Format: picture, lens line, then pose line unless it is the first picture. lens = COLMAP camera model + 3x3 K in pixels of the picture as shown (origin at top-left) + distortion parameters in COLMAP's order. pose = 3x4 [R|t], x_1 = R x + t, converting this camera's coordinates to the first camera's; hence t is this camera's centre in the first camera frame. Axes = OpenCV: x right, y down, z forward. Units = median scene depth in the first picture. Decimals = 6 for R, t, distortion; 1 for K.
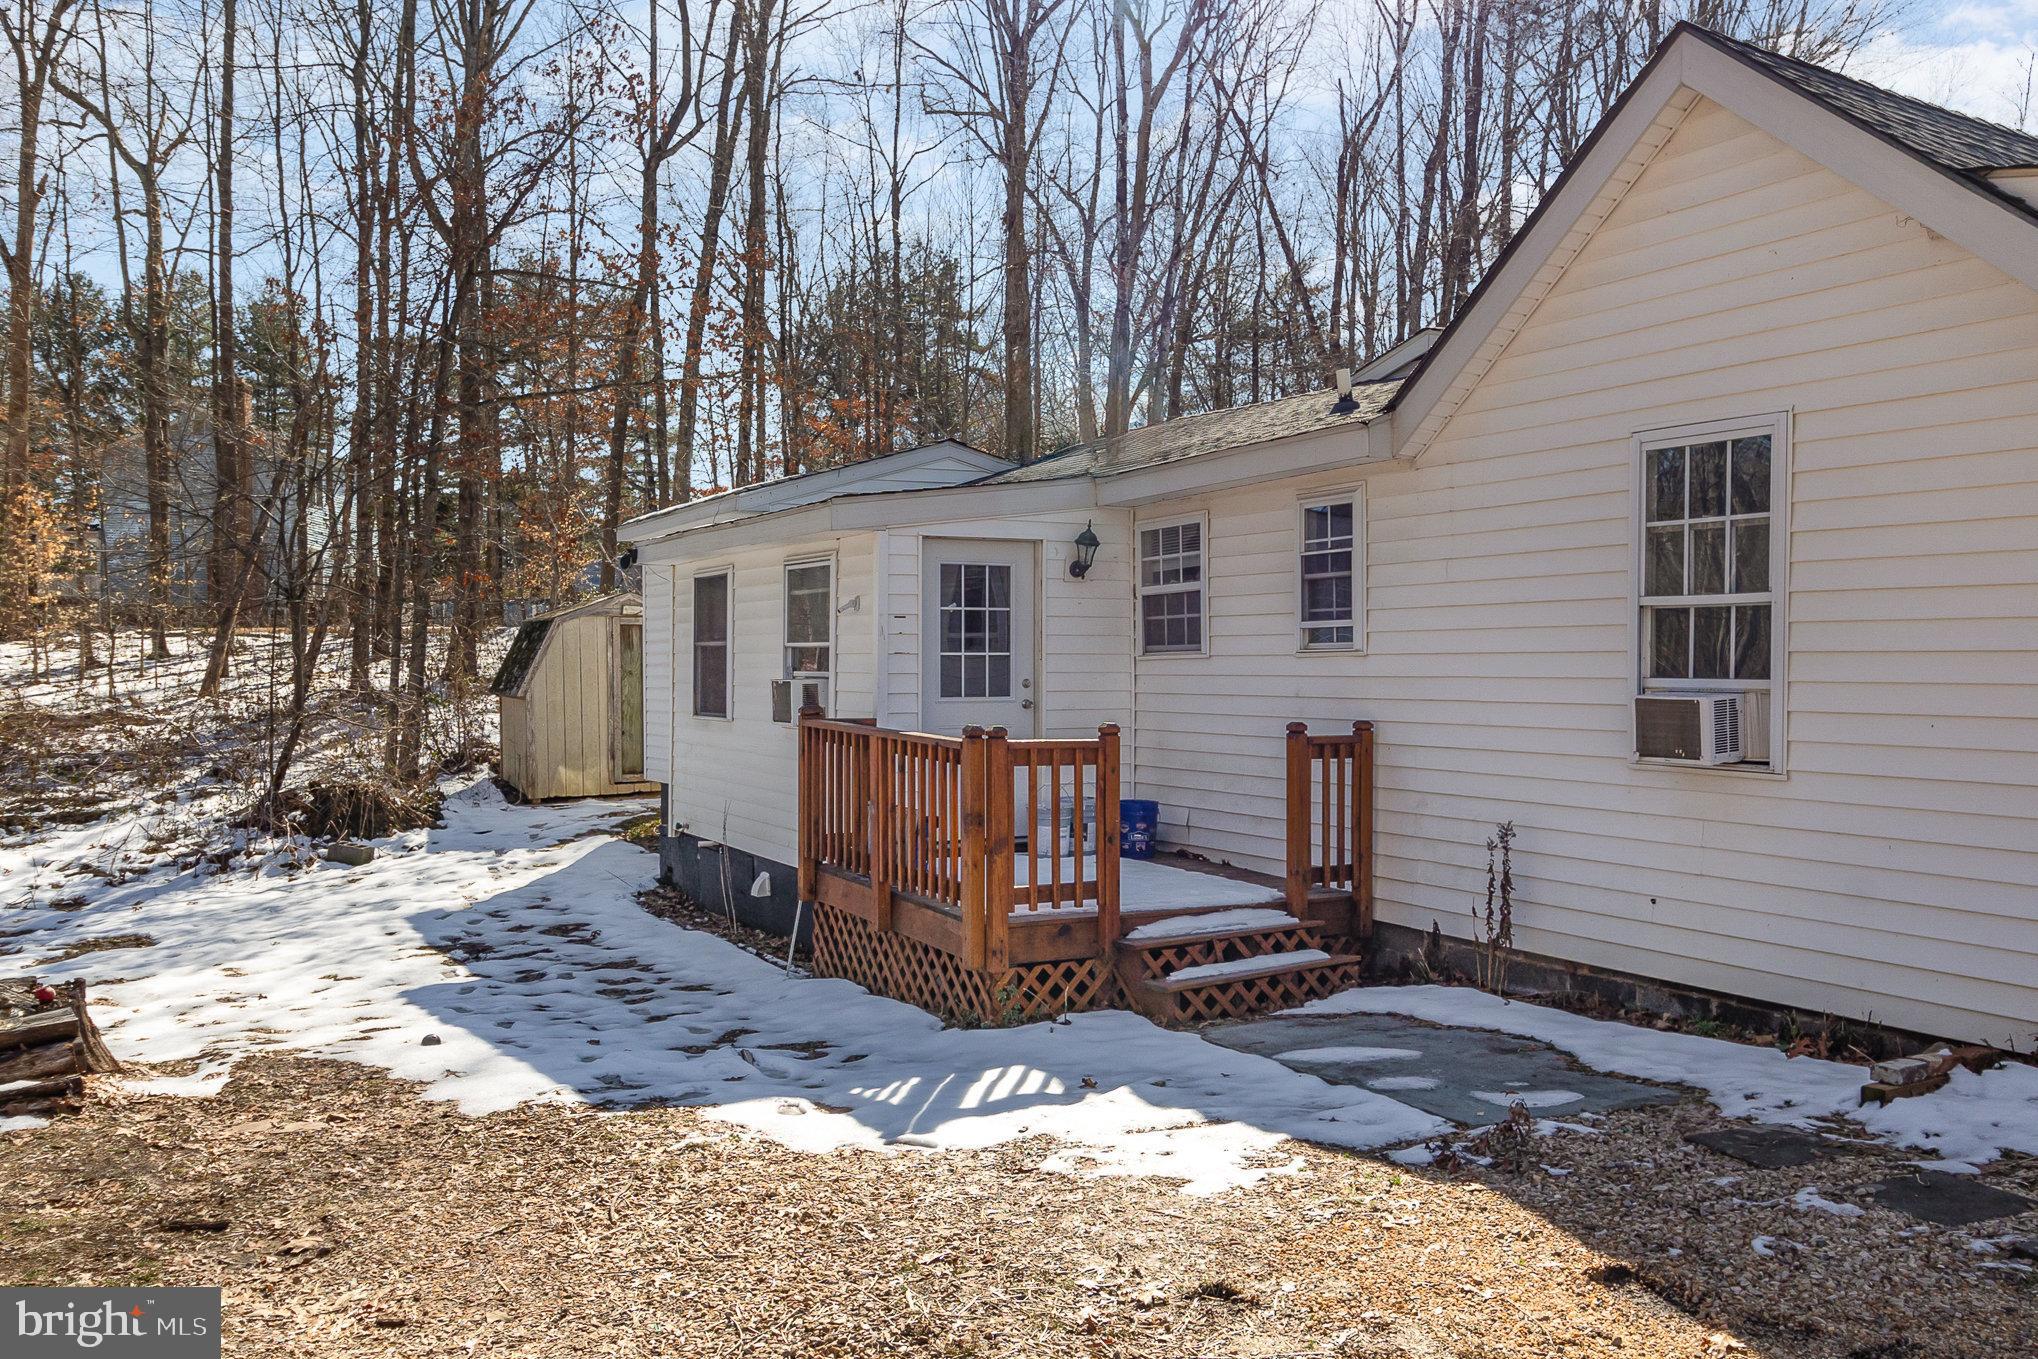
lens RADIAL K [[1628.1, 0, 1021.5], [0, 1628.1, 682.3], [0, 0, 1]] dist [-0.000724, 0.003525]
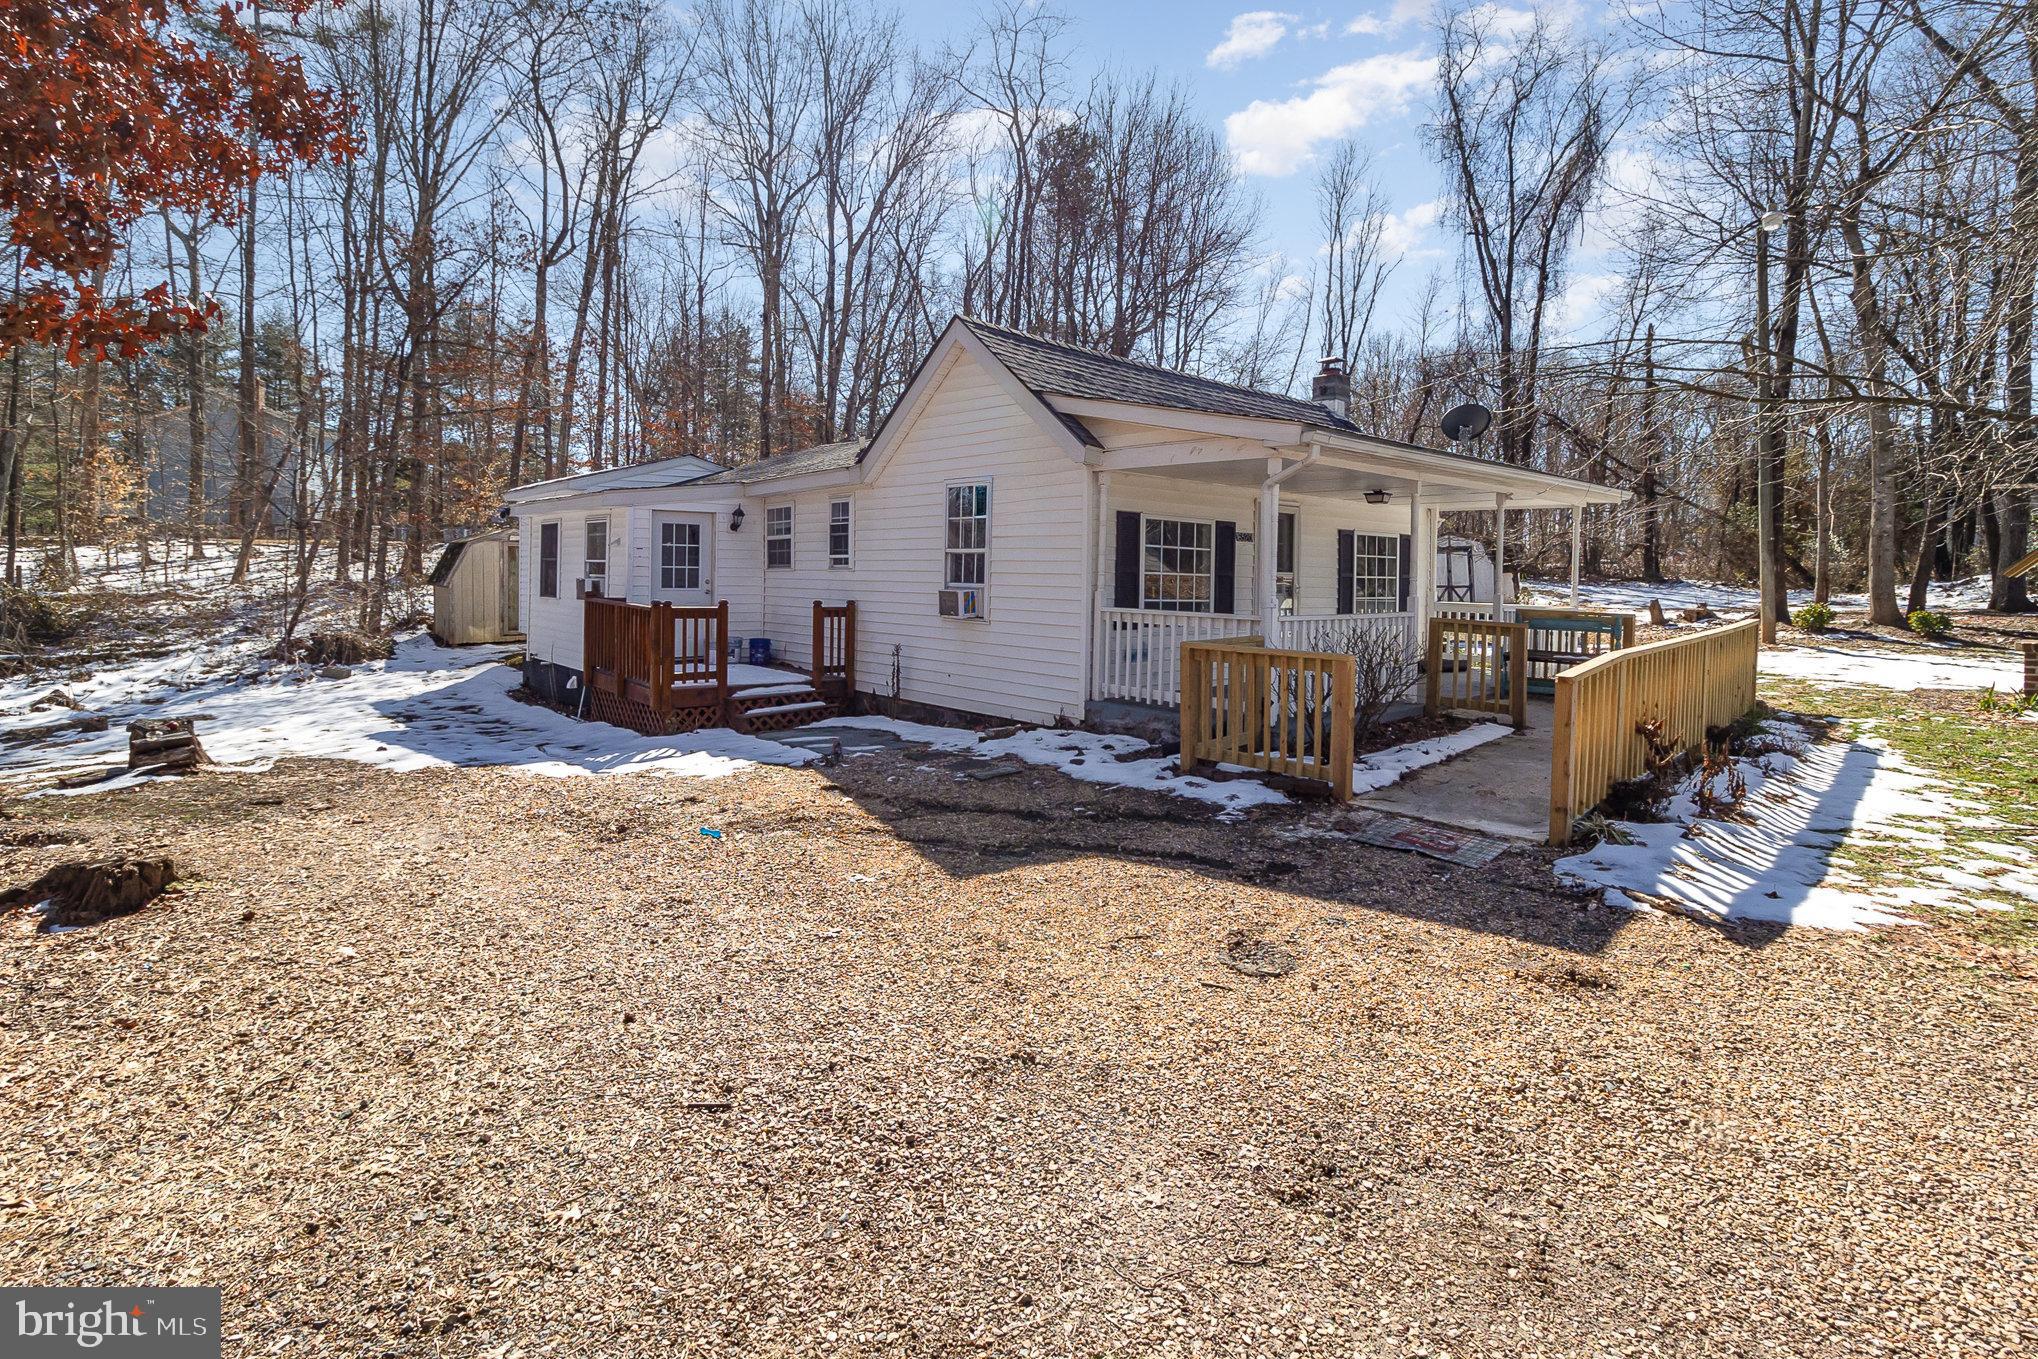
lens RADIAL K [[981.8, 0, 1013.6], [0, 981.8, 585.2], [0, 0, 1]] dist [0.000795, -0.000268]
pose [[0.976960, 0.012691, 0.213043, 0.085695], [-0.013103, 0.999914, 0.000522, -0.000350], [-0.213018, -0.003302, 0.977043, -0.217807]]
